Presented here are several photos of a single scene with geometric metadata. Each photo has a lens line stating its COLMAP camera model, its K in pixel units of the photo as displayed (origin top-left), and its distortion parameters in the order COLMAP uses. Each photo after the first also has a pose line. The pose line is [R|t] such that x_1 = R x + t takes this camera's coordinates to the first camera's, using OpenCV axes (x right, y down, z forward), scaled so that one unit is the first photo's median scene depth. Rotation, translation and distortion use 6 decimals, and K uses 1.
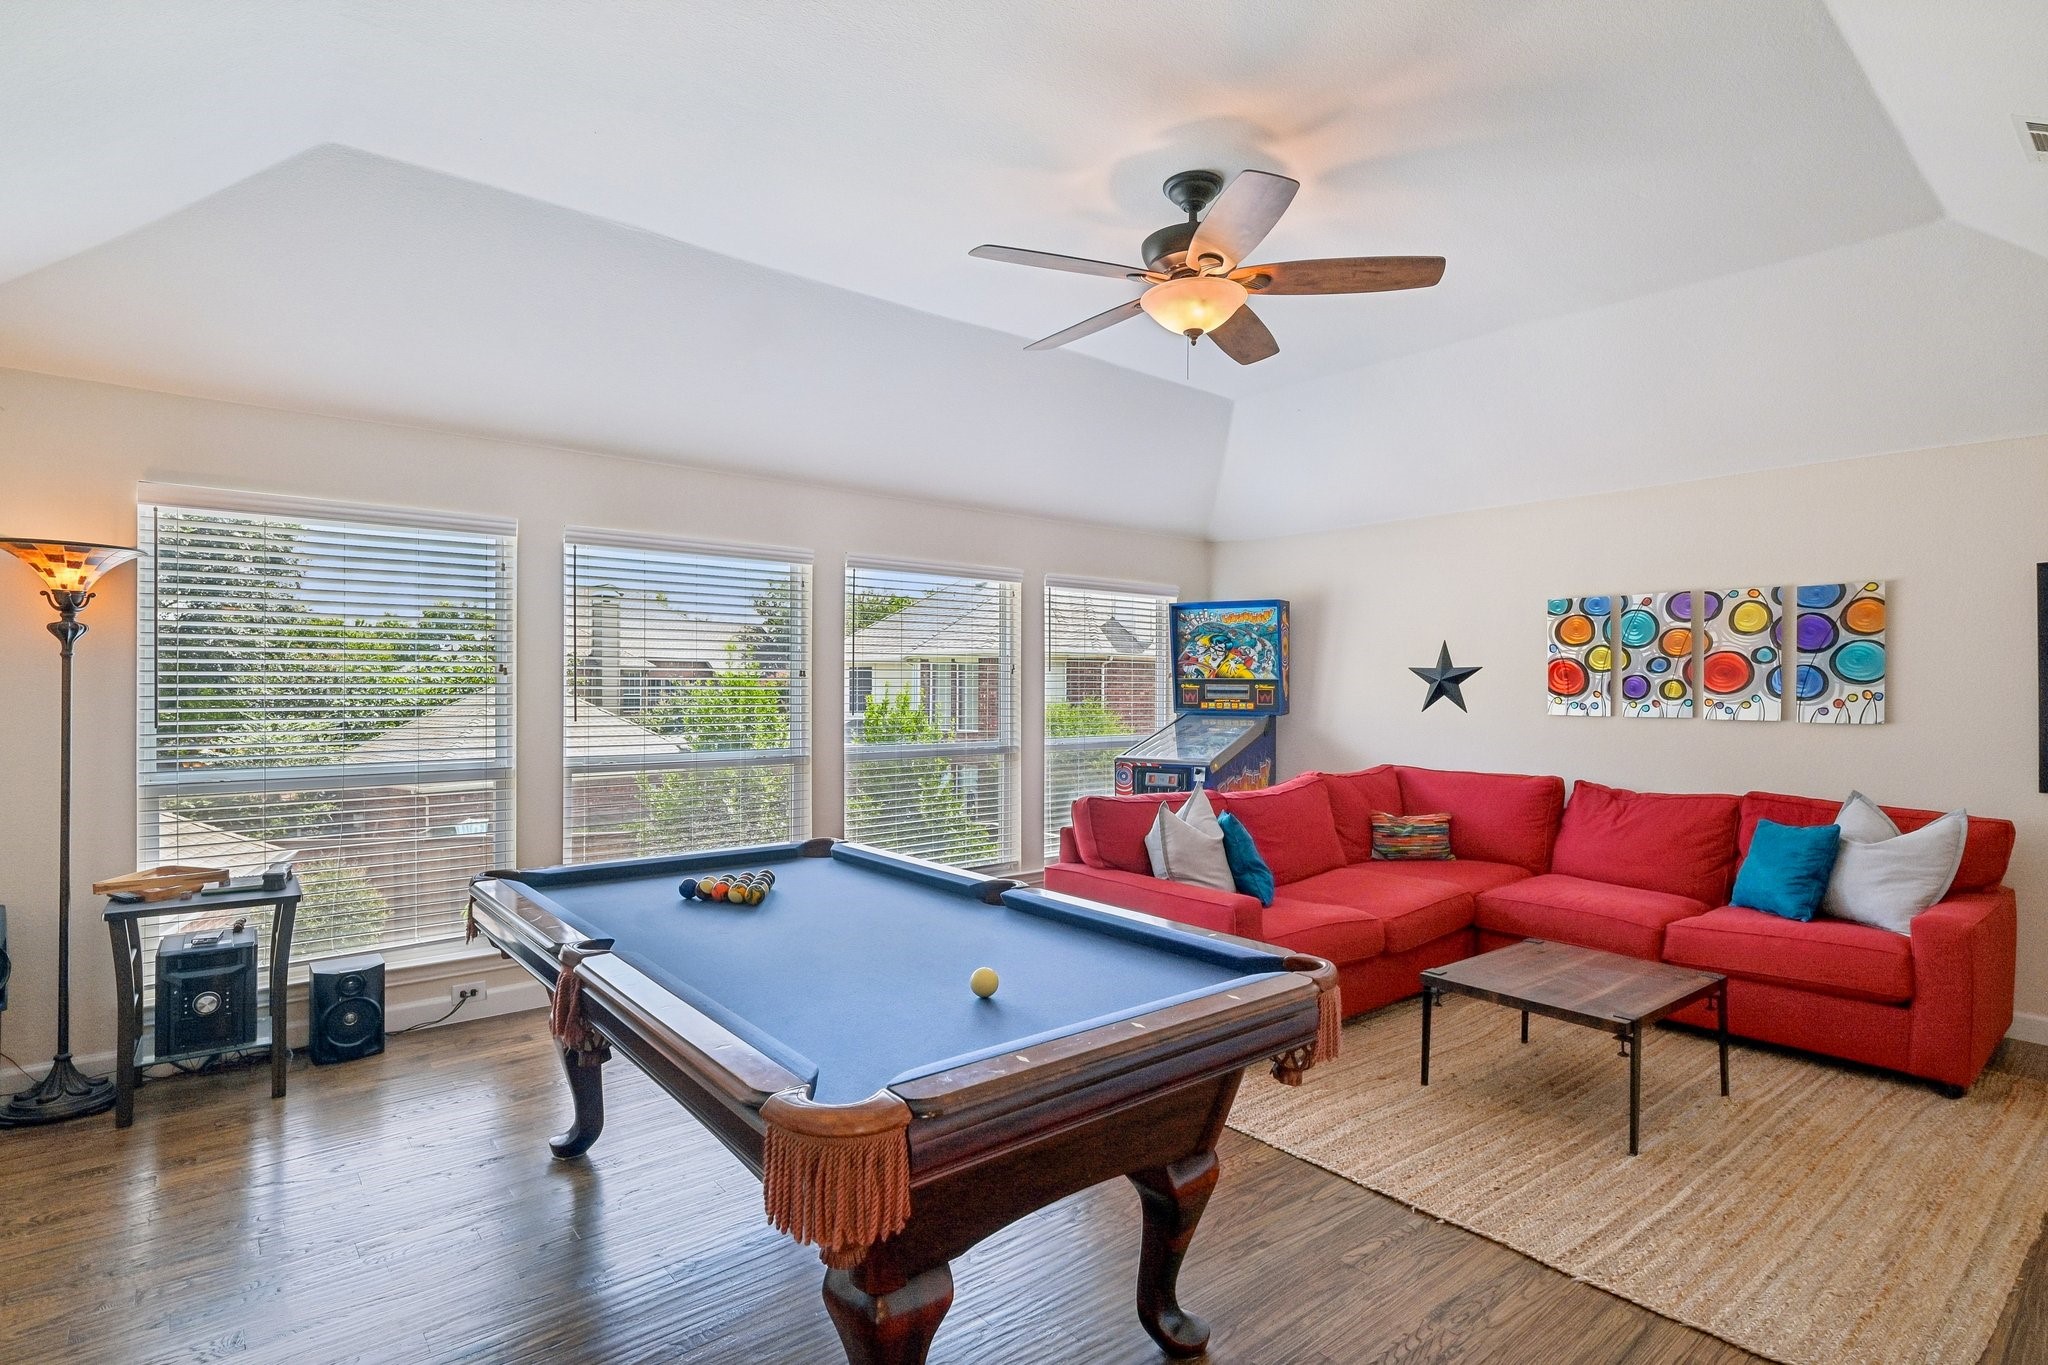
lens RADIAL K [[1031.6, 0, 1042.7], [0, 1031.6, 687.1], [0, 0, 1]] dist [-0.001567, -0.000202]
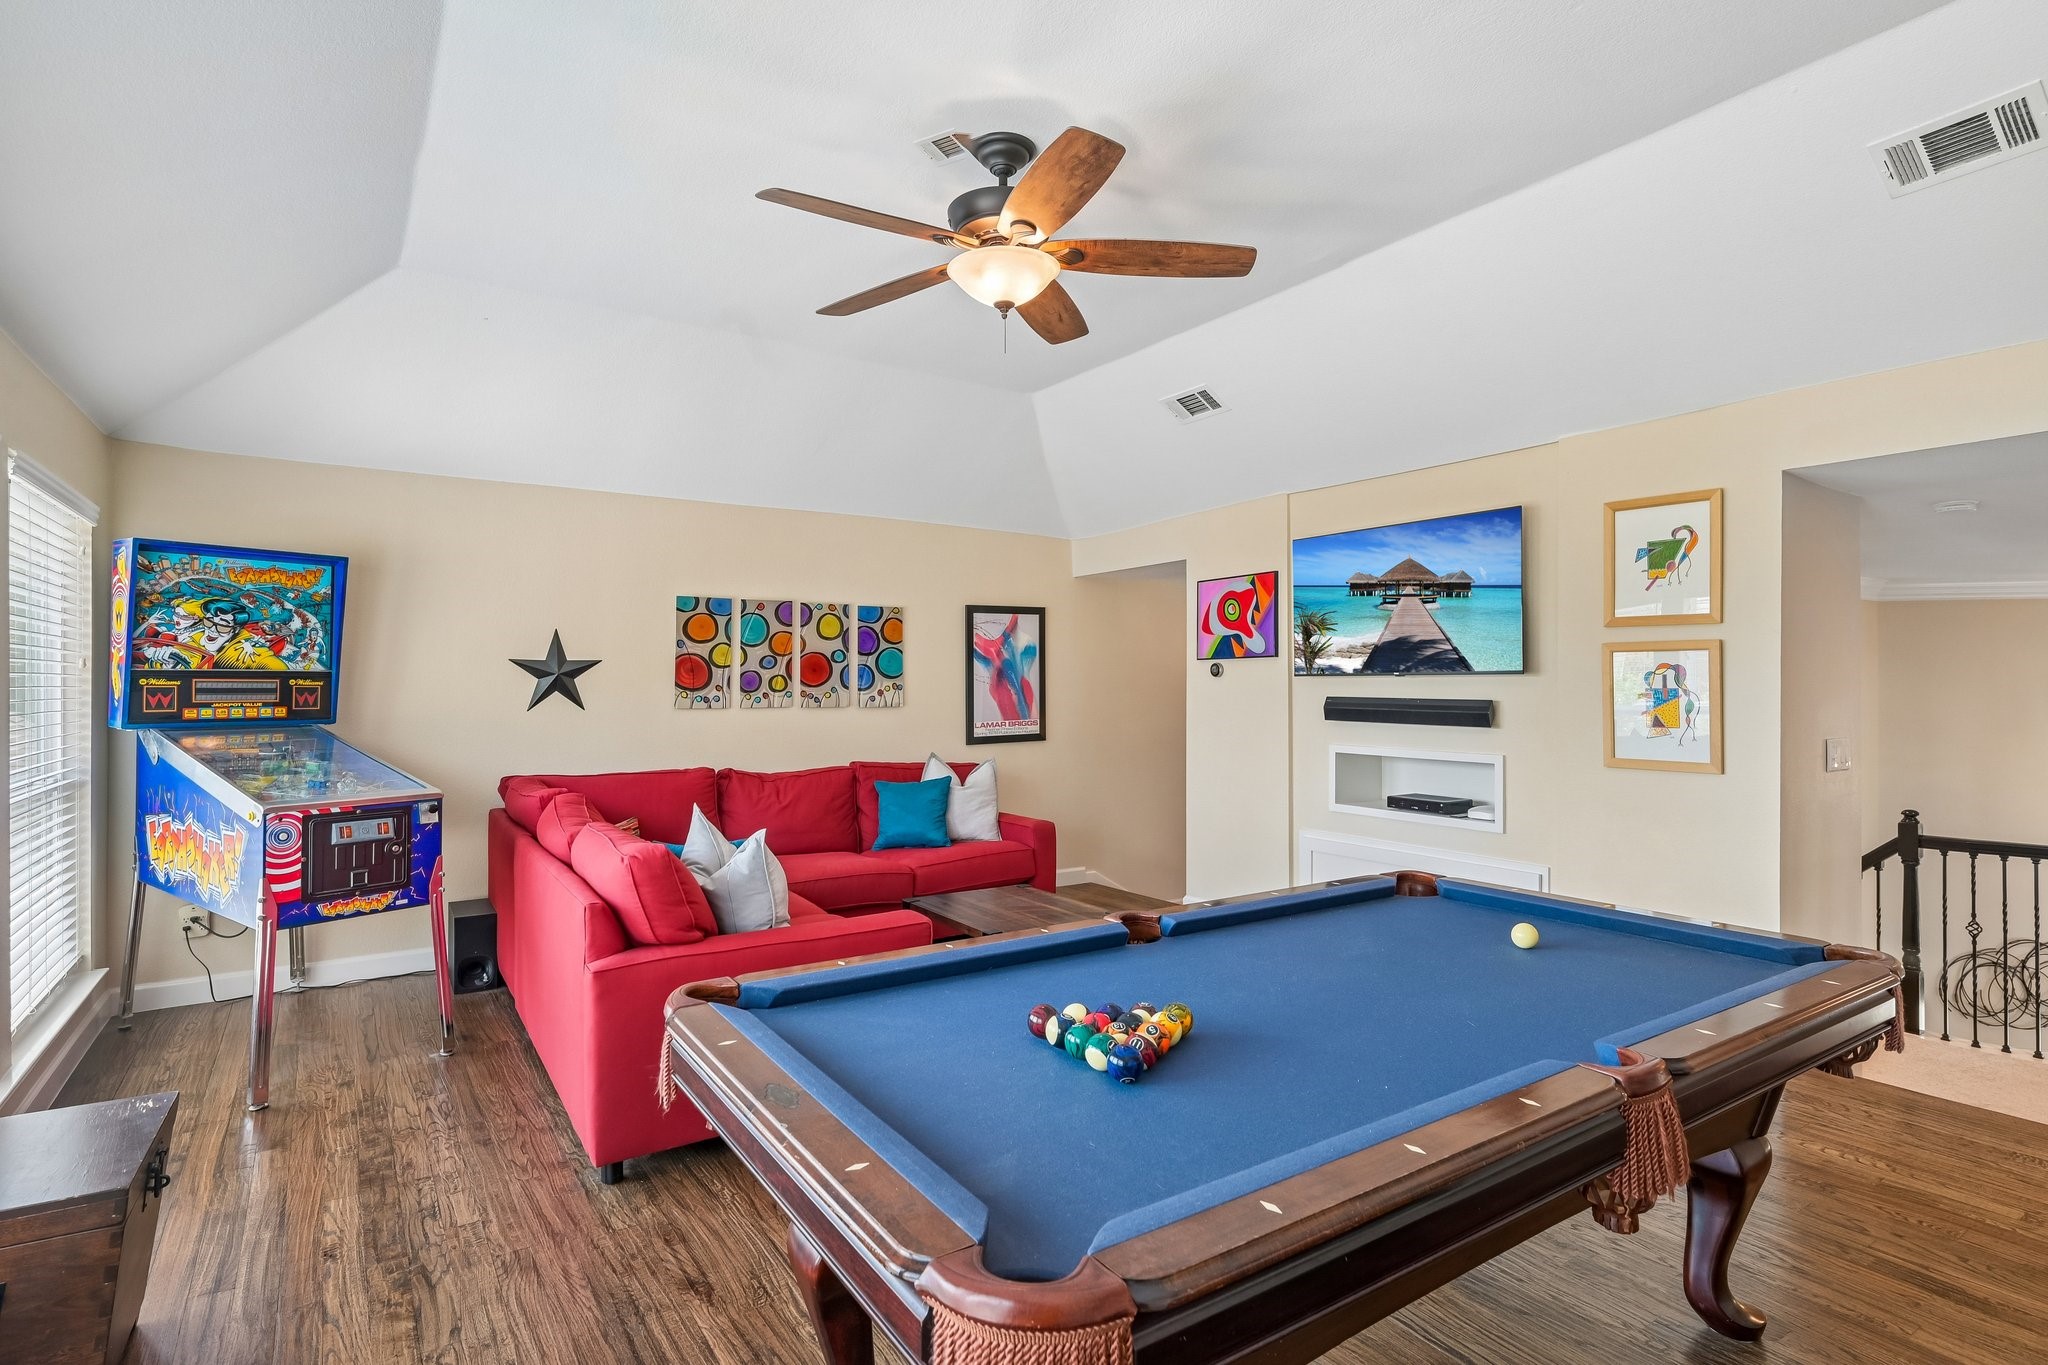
lens RADIAL K [[1031.6, 0, 1039.4], [0, 1031.6, 674.7], [0, 0, 1]] dist [-0.001567, -0.000202]
pose [[0.097440, 0.003555, 0.995235, -0.497414], [0.001936, 0.999991, -0.003762, -0.002396], [-0.995240, 0.002294, 0.097432, 0.555499]]
